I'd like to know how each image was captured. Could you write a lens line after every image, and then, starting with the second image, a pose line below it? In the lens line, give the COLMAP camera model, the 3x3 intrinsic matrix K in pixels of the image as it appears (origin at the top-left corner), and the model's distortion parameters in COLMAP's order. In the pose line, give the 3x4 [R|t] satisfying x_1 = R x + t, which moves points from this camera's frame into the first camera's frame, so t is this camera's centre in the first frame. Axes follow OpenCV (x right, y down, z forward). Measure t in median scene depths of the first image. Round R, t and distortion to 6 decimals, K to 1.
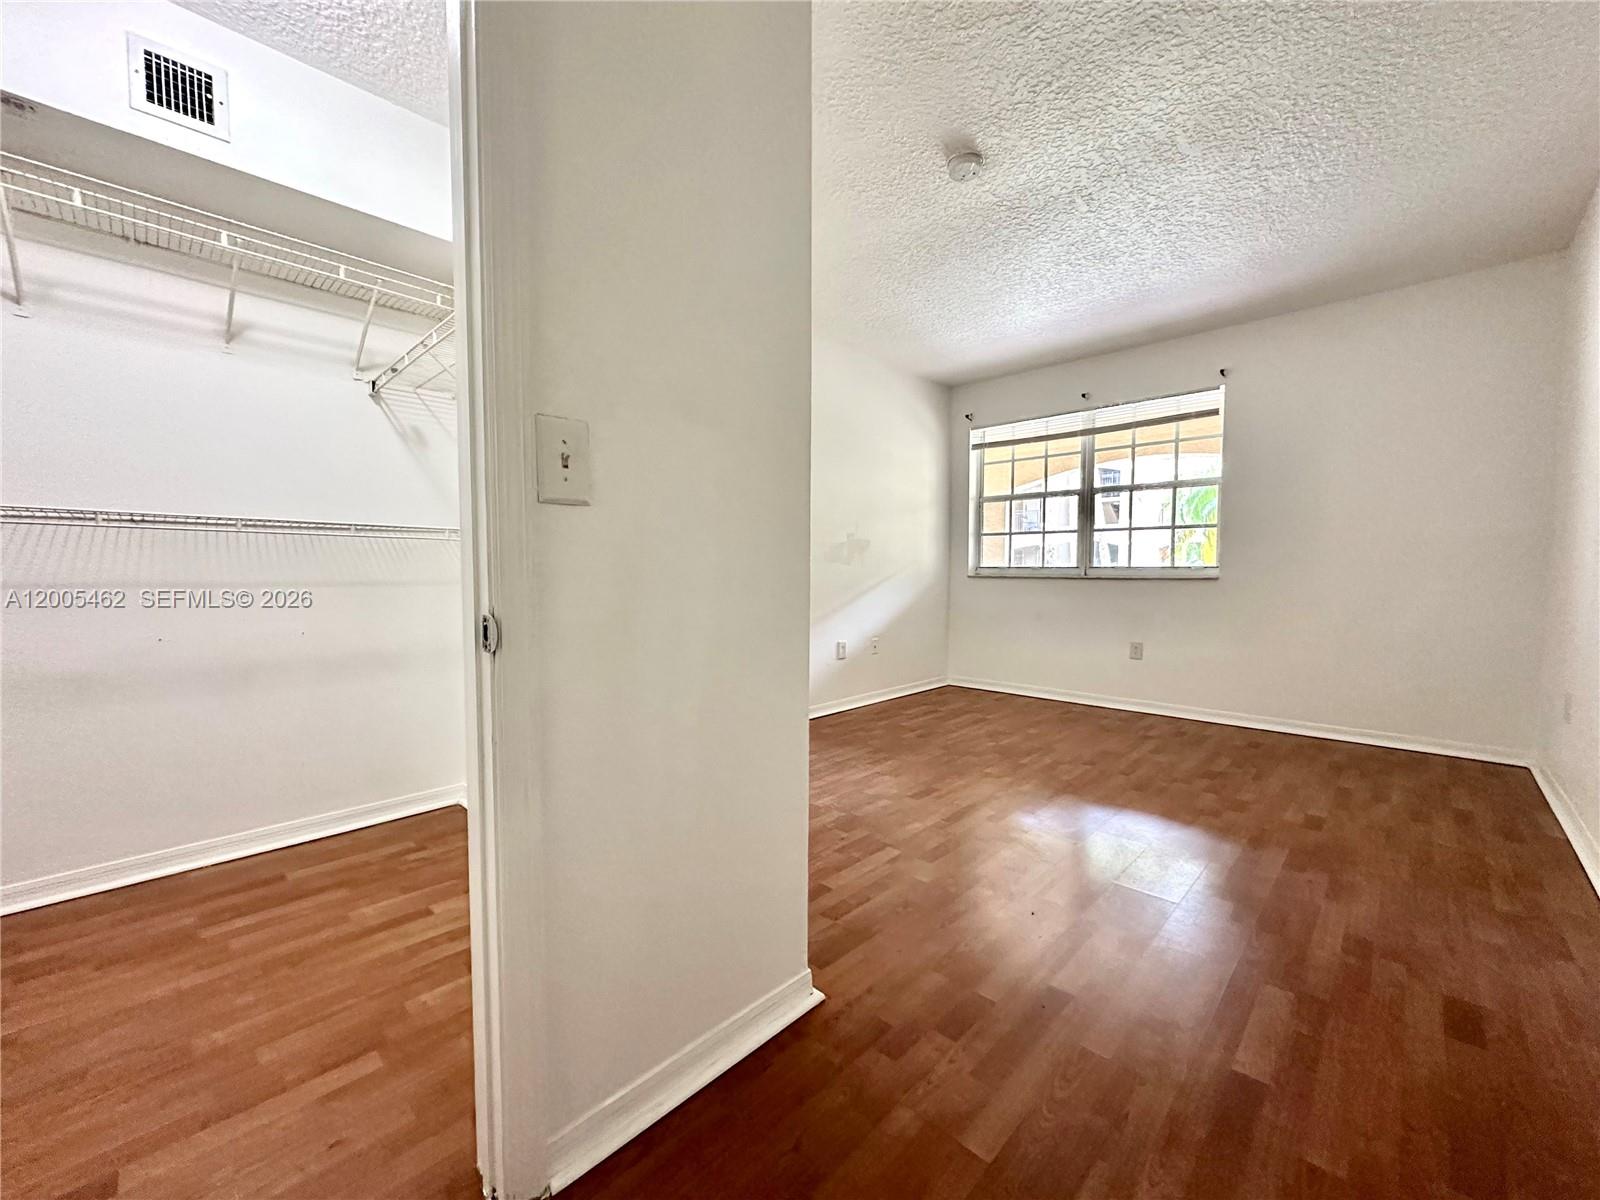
lens RADIAL K [[638.6, 0, 800.5], [0, 638.6, 600.7], [0, 0, 1]] dist [-0.000285, -0.000240]
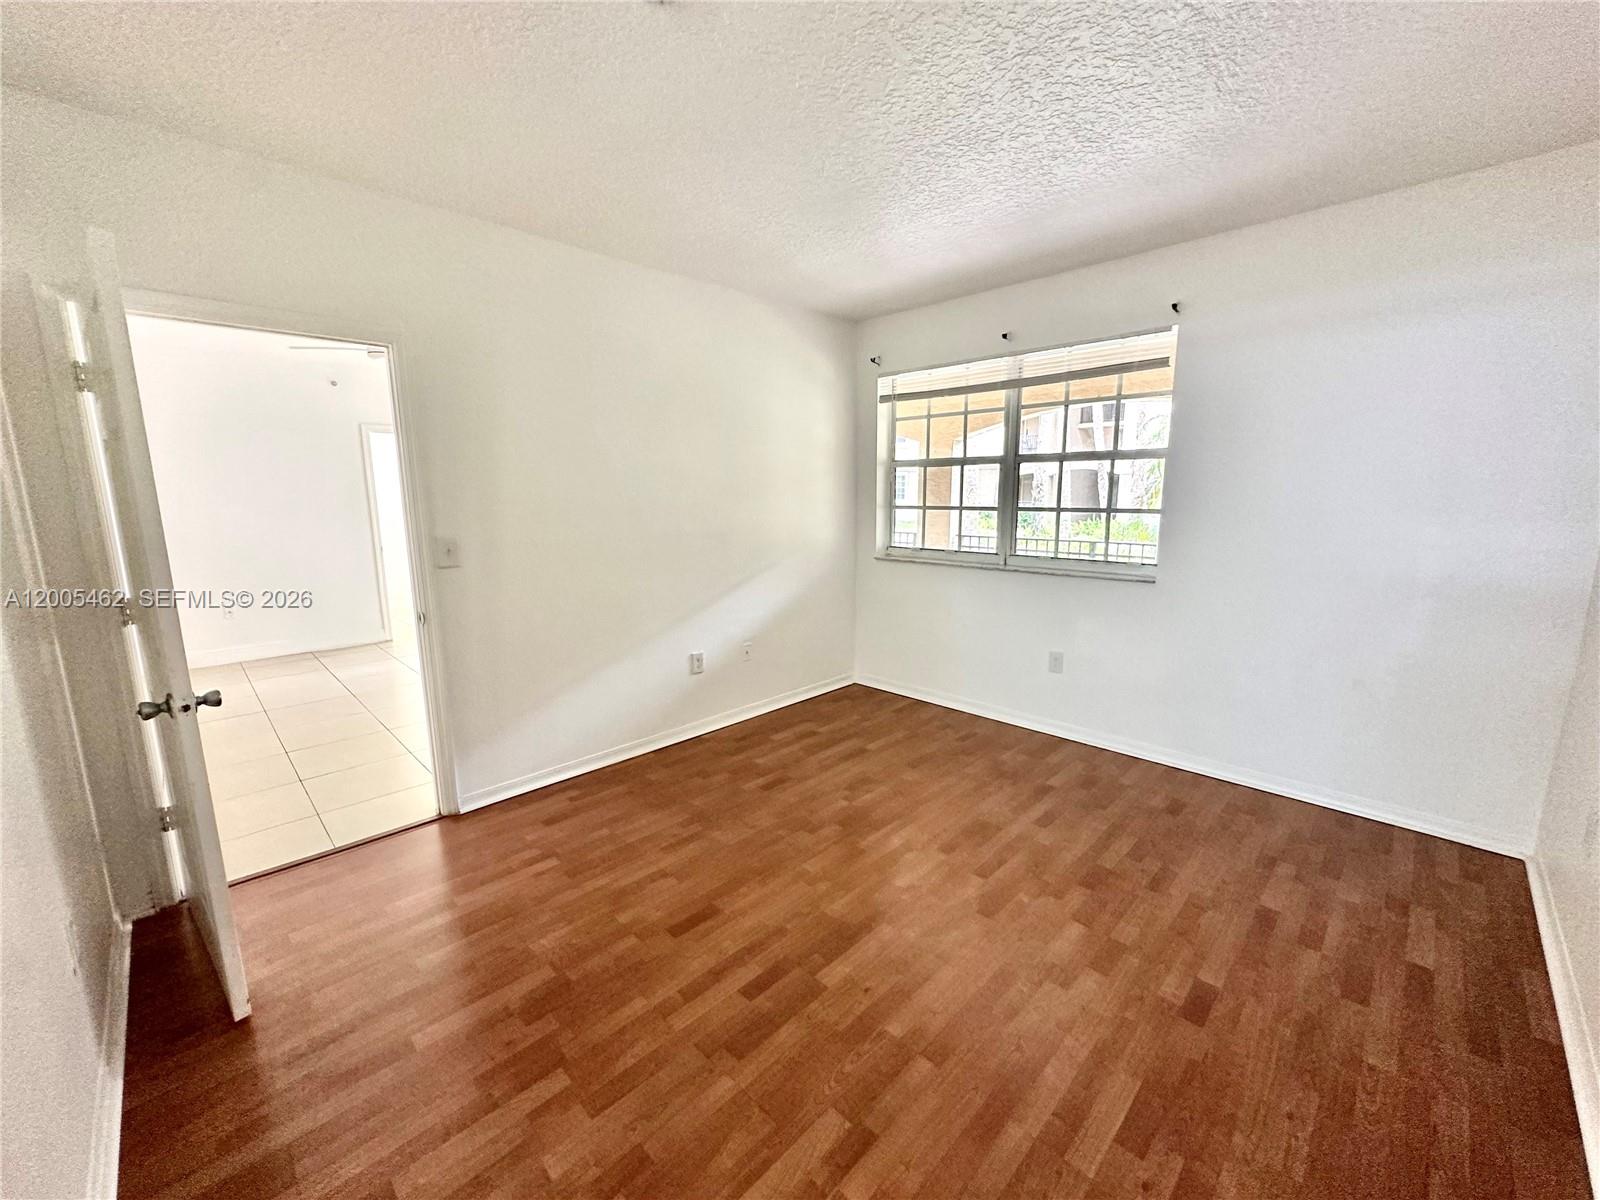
lens RADIAL K [[638.6, 0, 799.8], [0, 638.6, 601.1], [0, 0, 1]] dist [-0.000285, -0.000240]
pose [[0.999872, -0.006250, -0.014755, 0.213217], [0.007980, 0.992703, 0.120321, -0.102022], [0.013895, -0.120423, 0.992625, 0.197946]]
